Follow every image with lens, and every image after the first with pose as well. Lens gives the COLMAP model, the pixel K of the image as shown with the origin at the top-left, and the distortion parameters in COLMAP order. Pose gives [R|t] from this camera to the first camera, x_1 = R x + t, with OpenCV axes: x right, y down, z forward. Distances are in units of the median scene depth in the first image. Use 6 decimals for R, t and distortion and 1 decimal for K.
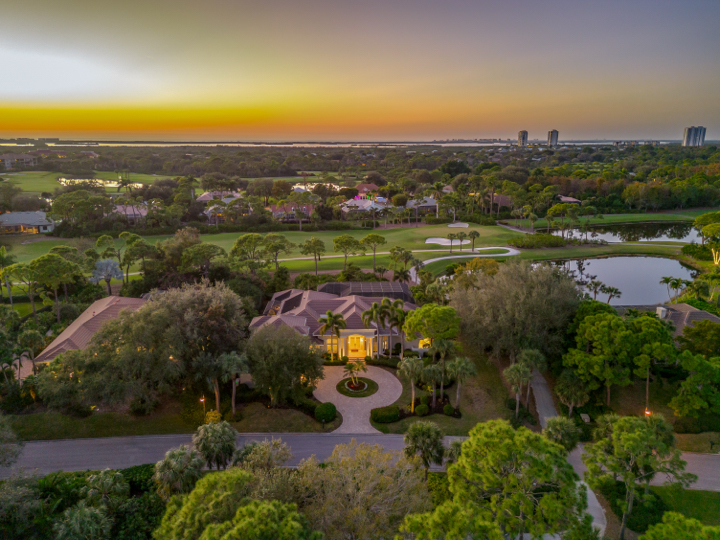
lens RADIAL K [[506.4, 0, 364.5], [0, 506.4, 273.8], [0, 0, 1]] dist [0.031736, -0.028086]
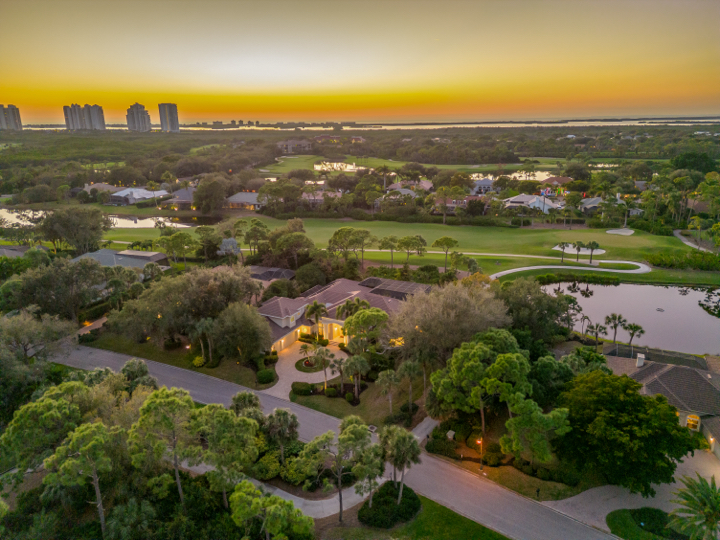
lens RADIAL K [[506.4, 0, 358.4], [0, 506.4, 262.5], [0, 0, 1]] dist [0.031736, -0.028086]
pose [[0.864072, 0.119320, -0.489022, 0.405471], [-0.109364, 0.992793, 0.048998, -0.060216], [0.491344, 0.011144, 0.870894, -0.023869]]
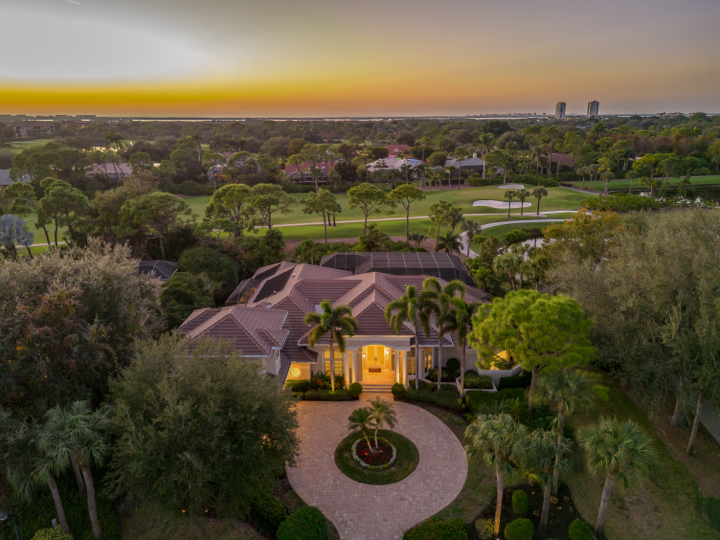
lens RADIAL K [[506.4, 0, 366.1], [0, 506.4, 268.6], [0, 0, 1]] dist [0.031736, -0.028086]
pose [[0.998349, 0.007155, -0.056998, 0.002009], [-0.005142, 0.999361, 0.035382, 0.012638], [0.057215, -0.035031, 0.997747, 0.301388]]
